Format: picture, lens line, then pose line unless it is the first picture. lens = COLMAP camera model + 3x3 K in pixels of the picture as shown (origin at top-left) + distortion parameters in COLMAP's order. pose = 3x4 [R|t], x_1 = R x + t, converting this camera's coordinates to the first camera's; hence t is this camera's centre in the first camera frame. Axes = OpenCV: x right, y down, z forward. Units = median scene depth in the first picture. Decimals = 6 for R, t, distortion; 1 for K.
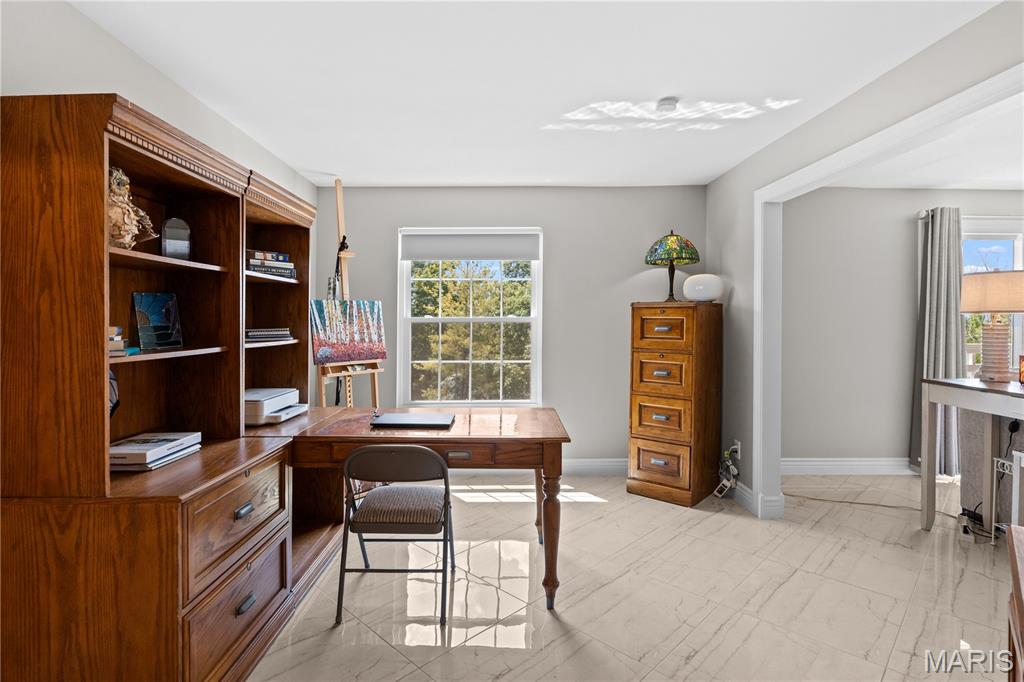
lens RADIAL K [[524.0, 0, 506.2], [0, 524.0, 312.3], [0, 0, 1]] dist [0.014729, -0.000580]
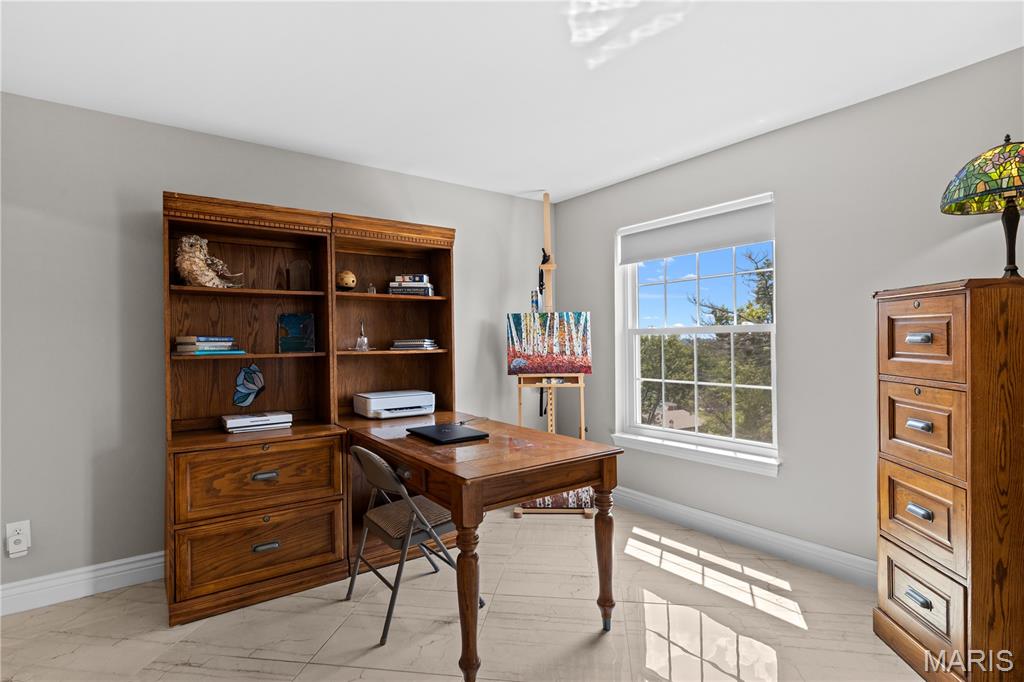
lens RADIAL K [[524.0, 0, 520.5], [0, 524.0, 331.1], [0, 0, 1]] dist [0.014729, -0.000580]
pose [[0.583622, -0.019165, -0.811799, 0.477502], [0.021577, 0.999734, -0.008090, 0.019745], [0.811738, -0.012795, 0.583881, 0.377539]]
